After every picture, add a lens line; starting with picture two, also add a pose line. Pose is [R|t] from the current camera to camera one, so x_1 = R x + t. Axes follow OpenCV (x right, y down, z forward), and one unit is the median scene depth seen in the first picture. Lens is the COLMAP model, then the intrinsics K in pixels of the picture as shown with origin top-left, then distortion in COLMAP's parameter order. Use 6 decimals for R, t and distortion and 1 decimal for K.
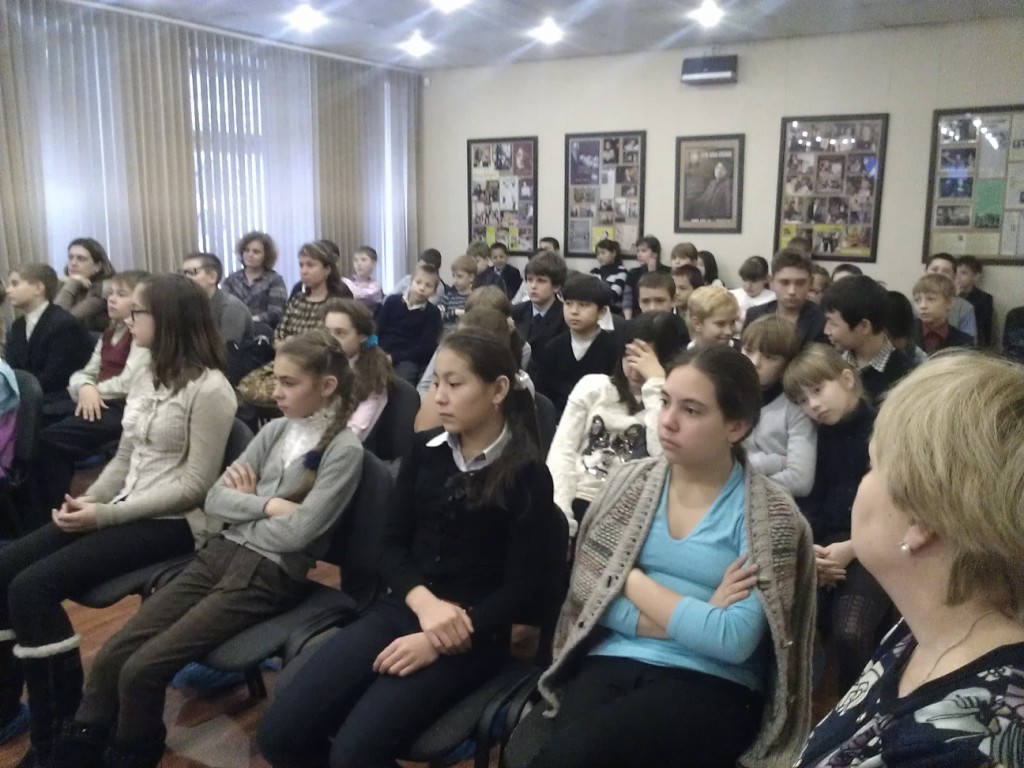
lens RADIAL K [[783.0, 0, 512.0], [0, 783.0, 384.0], [0, 0, 1]] dist [-0.039062, 0.004187]
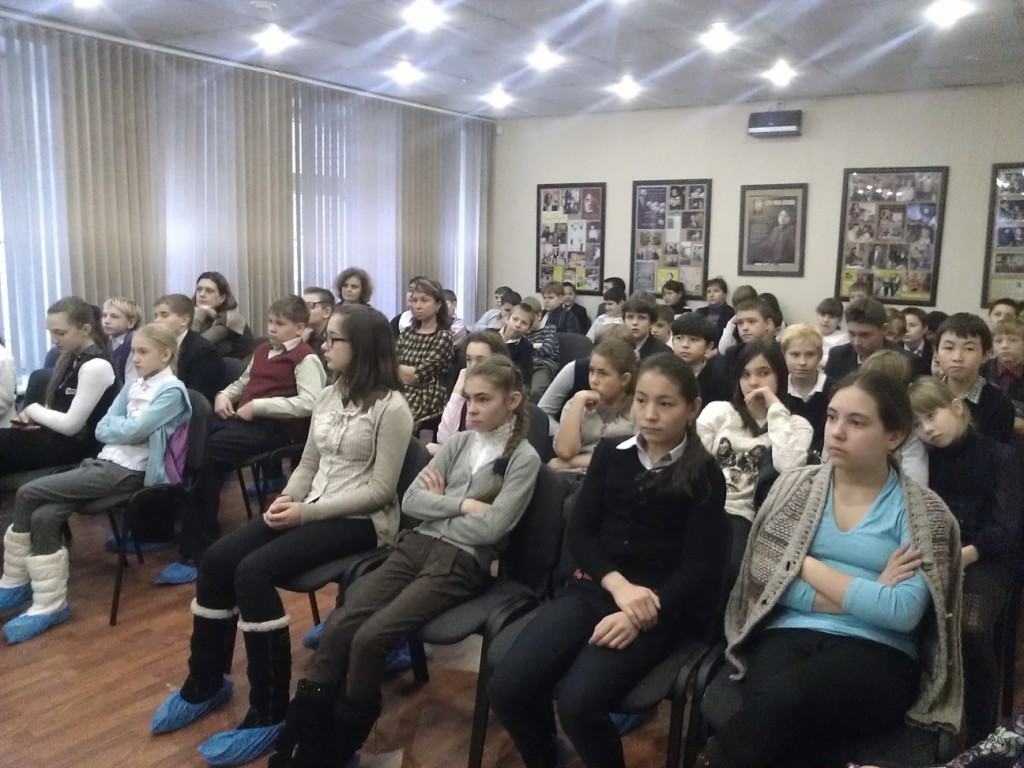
lens RADIAL K [[783.0, 0, 512.0], [0, 783.0, 384.0], [0, 0, 1]] dist [-0.039062, 0.004187]
pose [[0.999321, 0.018892, -0.031618, -0.092700], [-0.020402, 0.998632, -0.048149, 0.013686], [0.030665, 0.048762, 0.998340, -0.077355]]
